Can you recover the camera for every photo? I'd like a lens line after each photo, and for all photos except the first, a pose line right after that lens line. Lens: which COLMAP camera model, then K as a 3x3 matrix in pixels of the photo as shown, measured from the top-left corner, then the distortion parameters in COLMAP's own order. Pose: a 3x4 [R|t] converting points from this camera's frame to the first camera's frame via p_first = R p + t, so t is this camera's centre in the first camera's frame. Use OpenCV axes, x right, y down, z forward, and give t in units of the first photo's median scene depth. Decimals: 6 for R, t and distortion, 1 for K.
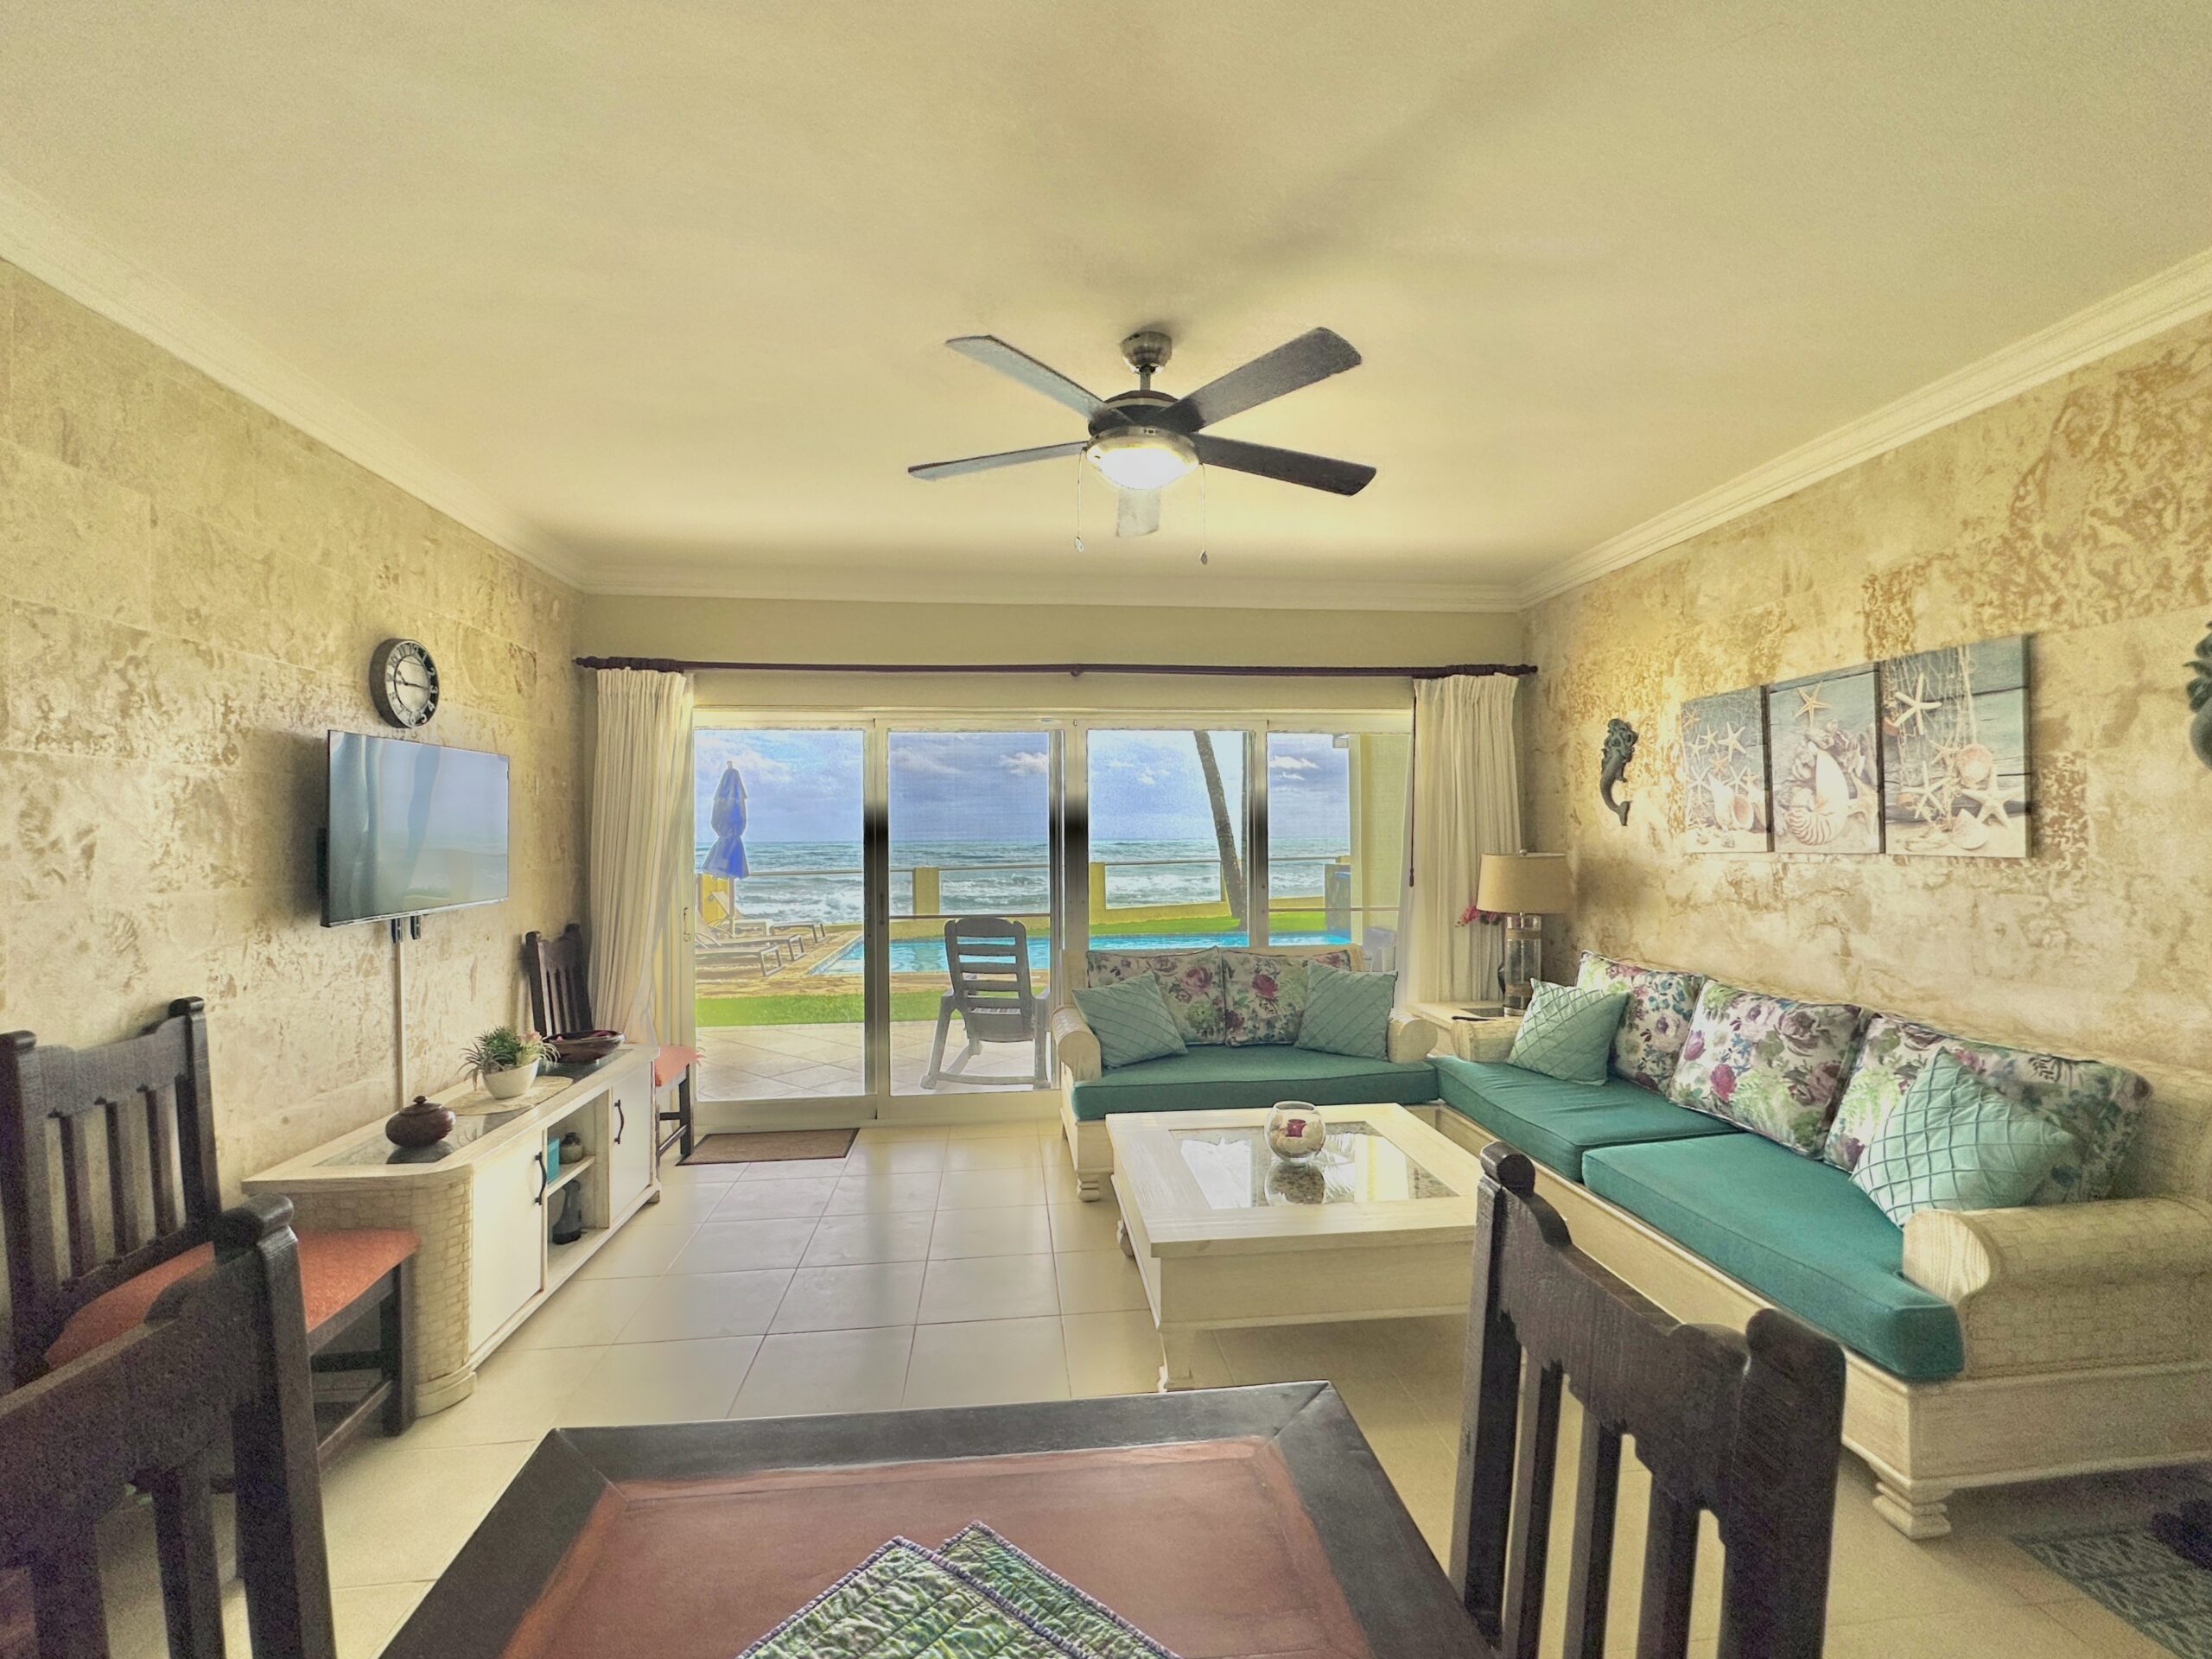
lens RADIAL K [[940.4, 0, 1110.8], [0, 940.4, 828.6], [0, 0, 1]] dist [-0.003171, -0.000222]
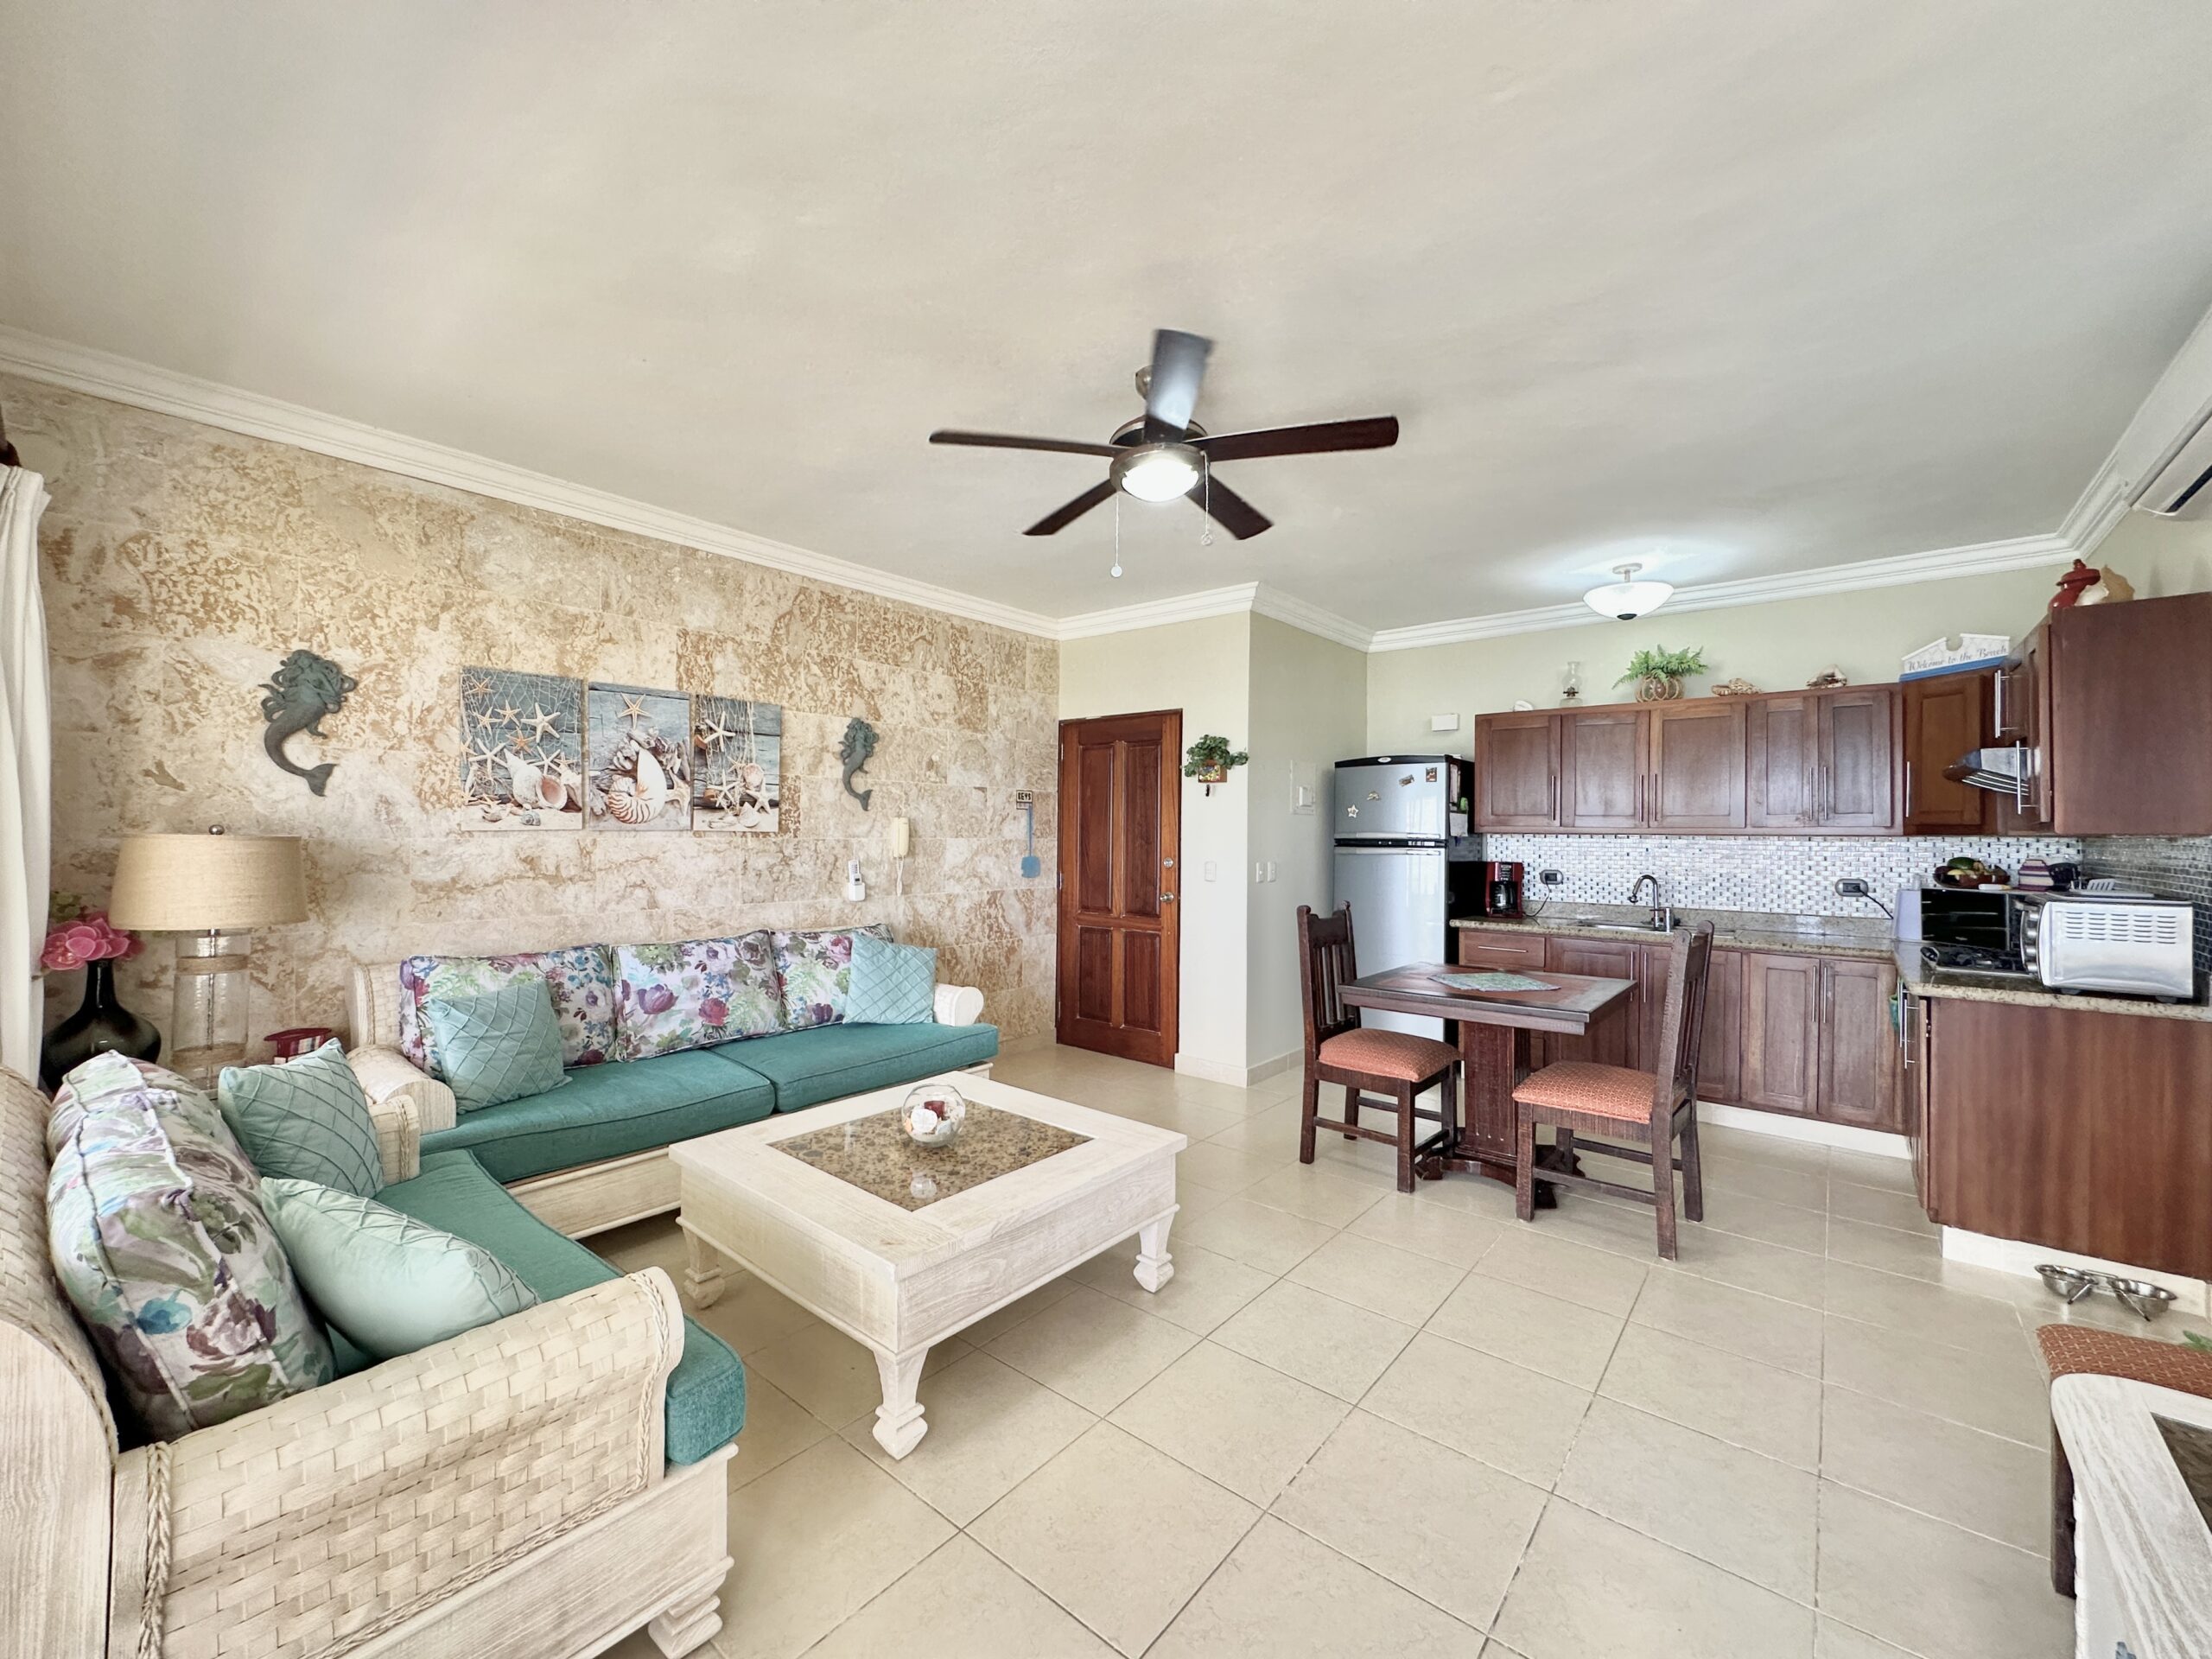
lens RADIAL K [[882.1, 0, 1106.0], [0, 882.1, 829.5], [0, 0, 1]] dist [-0.002383, 0.000135]
pose [[-0.688398, 0.006603, 0.725304, -0.575414], [-0.009142, 0.999800, -0.017778, 0.044106], [-0.725276, -0.018869, -0.688200, 1.474903]]
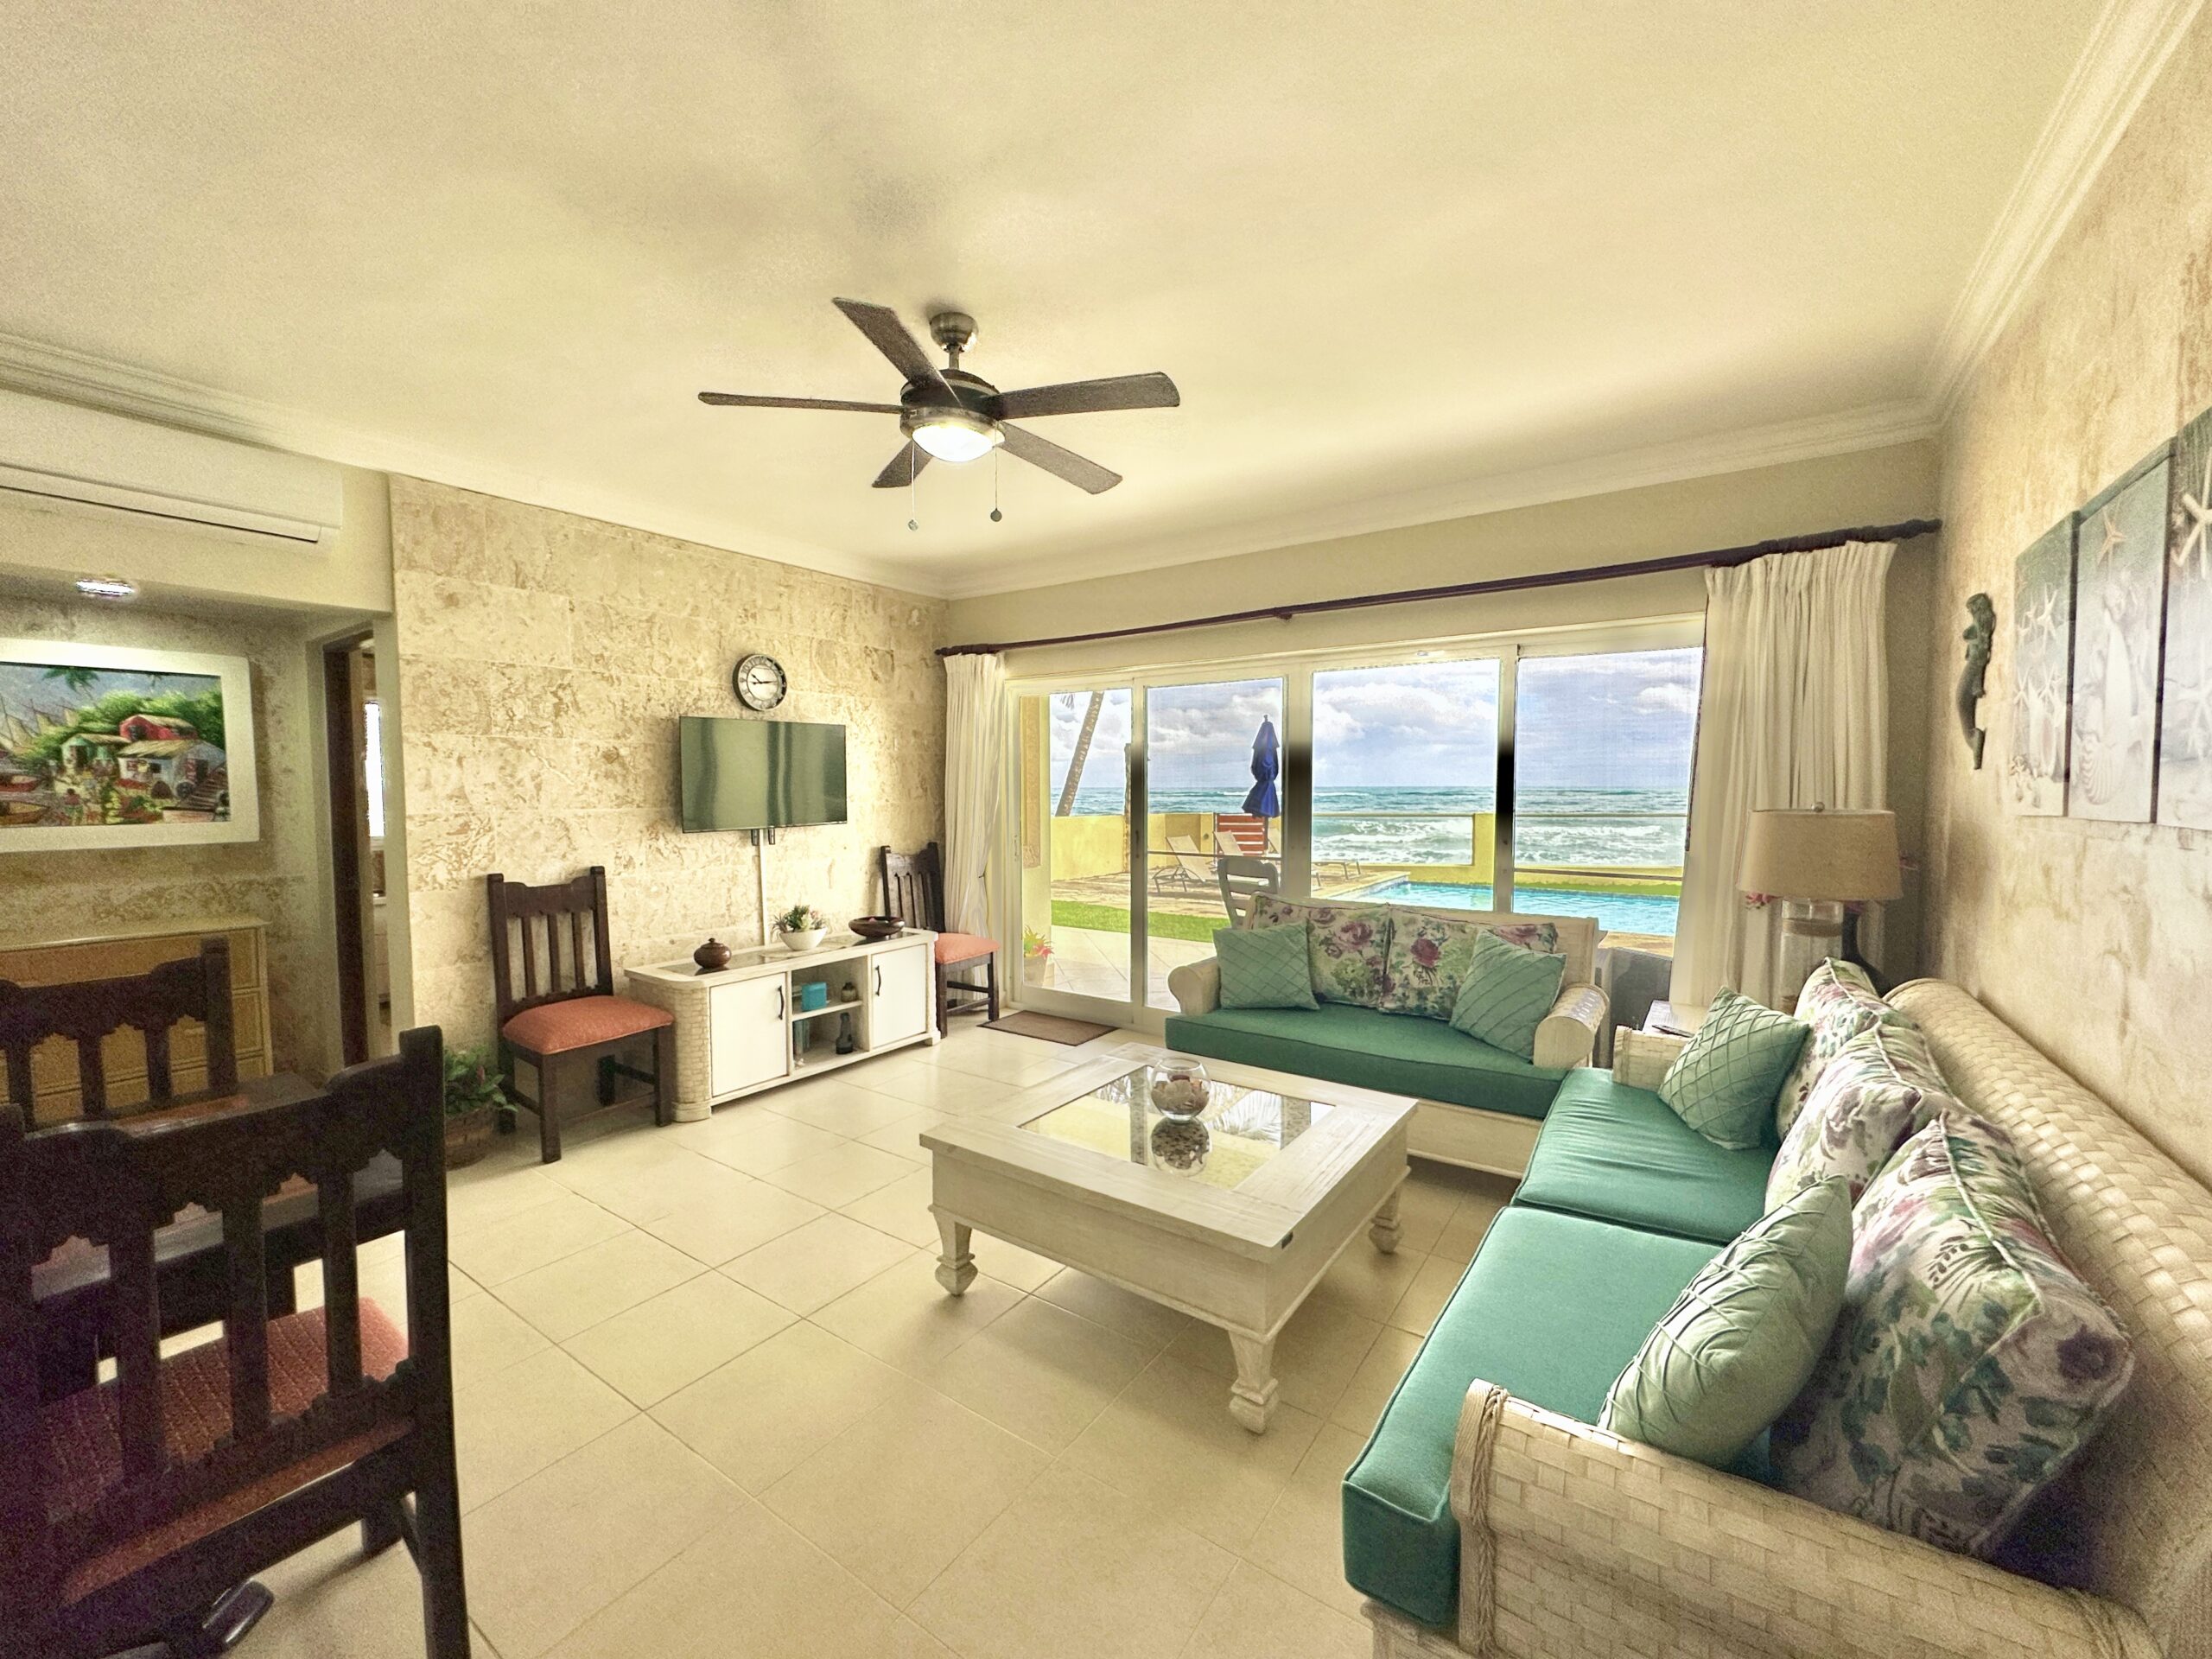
lens RADIAL K [[882.1, 0, 1106.0], [0, 882.1, 829.5], [0, 0, 1]] dist [-0.002383, 0.000135]
pose [[0.751888, 0.040595, -0.658040, 0.716259], [0.001098, 0.998024, 0.062824, -0.000411], [0.659290, -0.047960, 0.750358, 0.276280]]
